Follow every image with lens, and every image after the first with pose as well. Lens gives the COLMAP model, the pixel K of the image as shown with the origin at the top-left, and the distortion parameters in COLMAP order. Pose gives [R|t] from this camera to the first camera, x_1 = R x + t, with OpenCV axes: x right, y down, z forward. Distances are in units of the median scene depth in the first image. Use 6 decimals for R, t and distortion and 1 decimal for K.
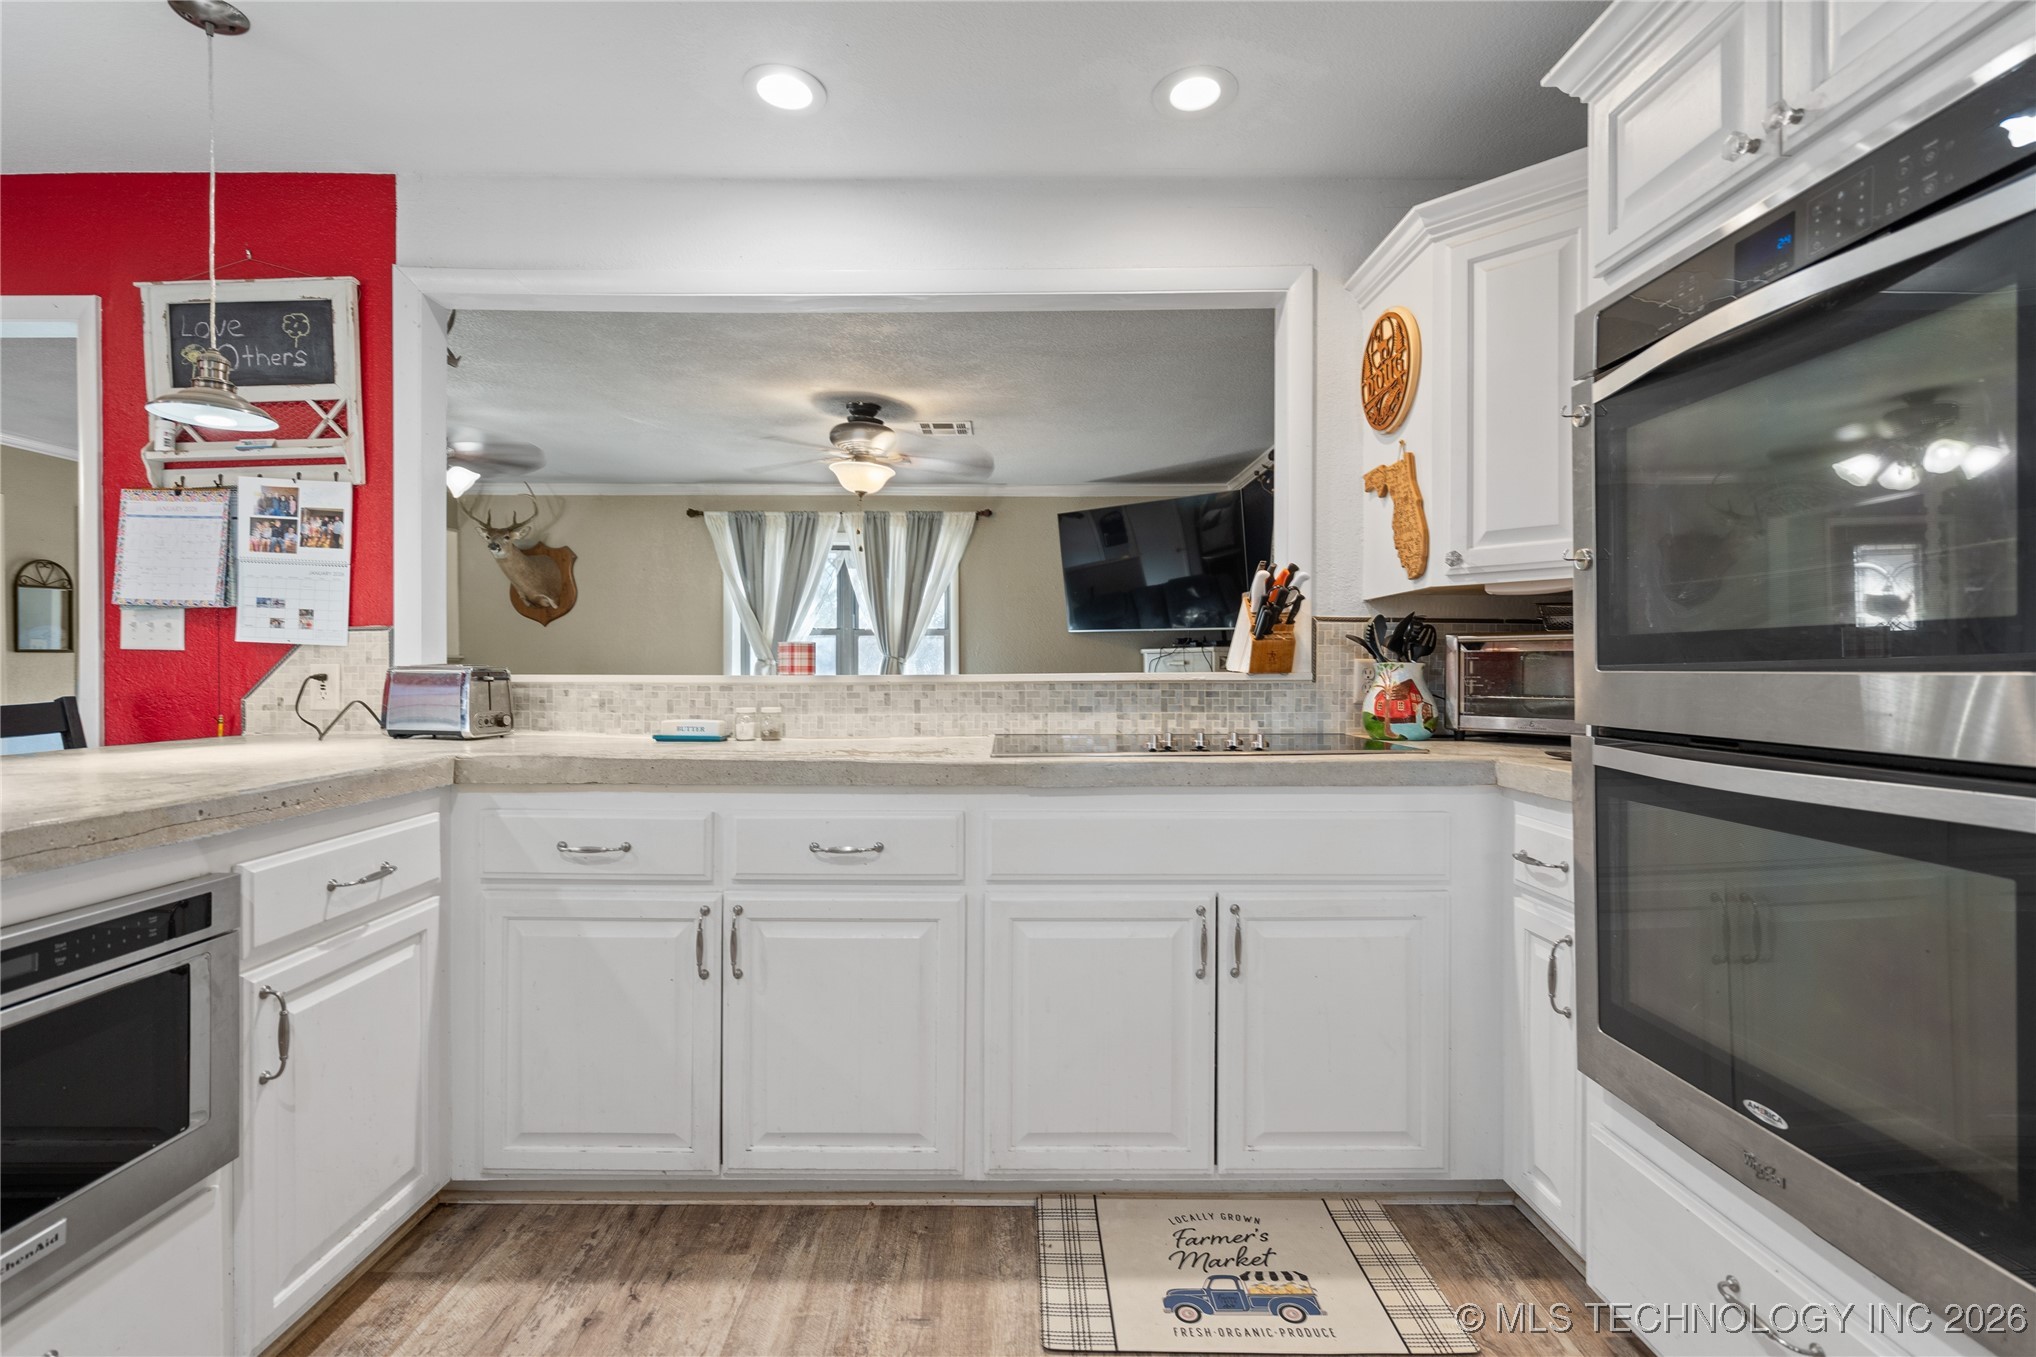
lens RADIAL K [[935.2, 0, 1017.0], [0, 935.2, 676.3], [0, 0, 1]] dist [0.000155, 0.000523]
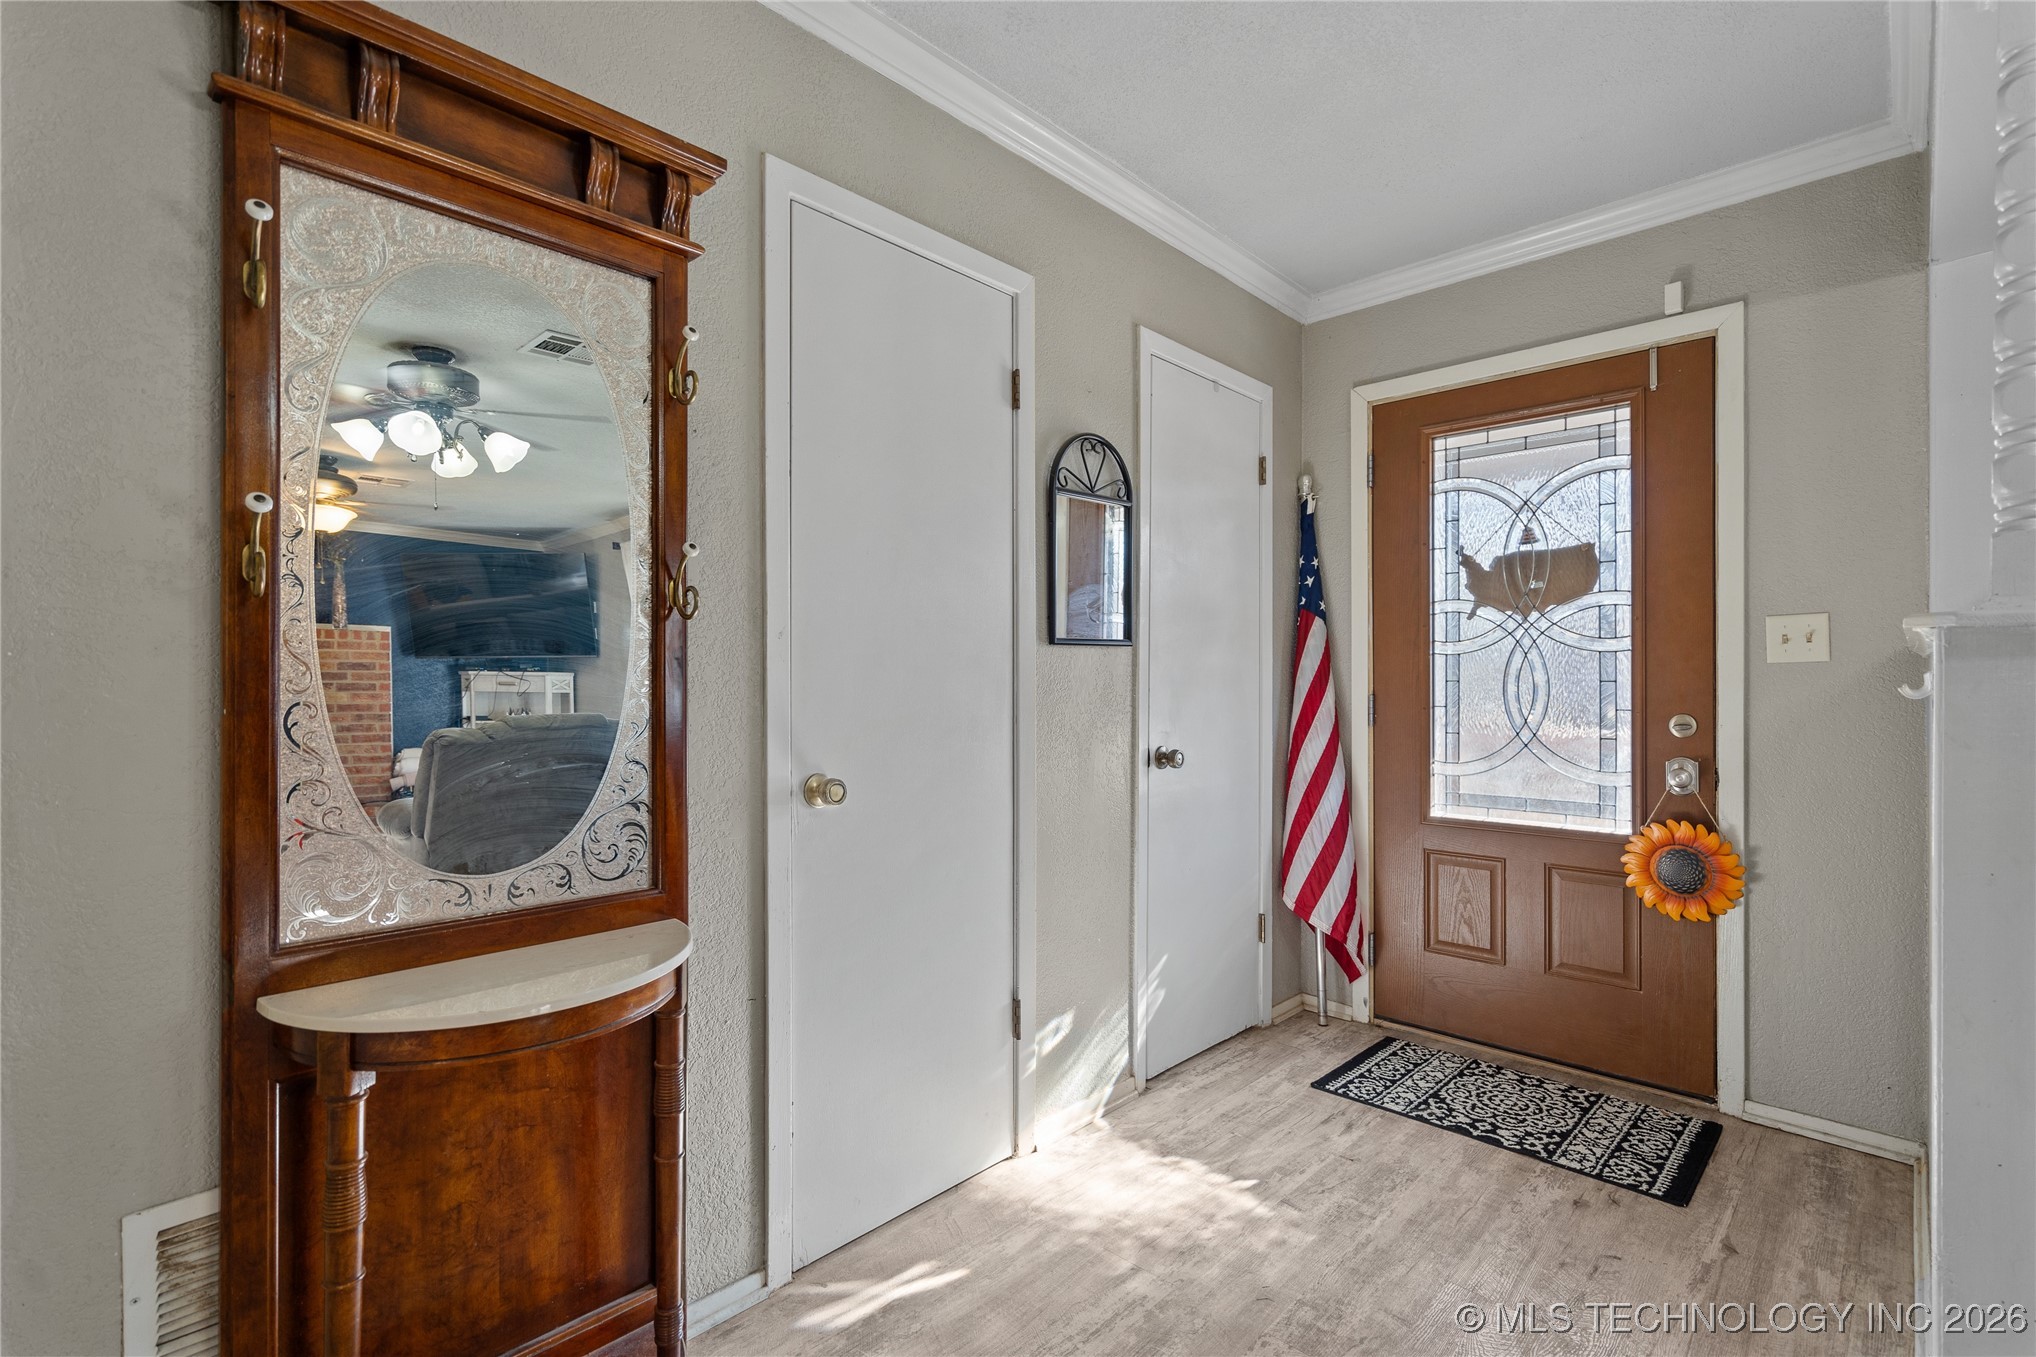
lens RADIAL K [[953.8, 0, 1011.2], [0, 953.8, 683.1], [0, 0, 1]] dist [0.004165, 0.000329]
pose [[0.726888, -0.001959, -0.686753, -1.680062], [-0.004560, 0.999960, -0.007679, -0.013030], [0.686741, 0.008713, 0.726850, 1.439223]]
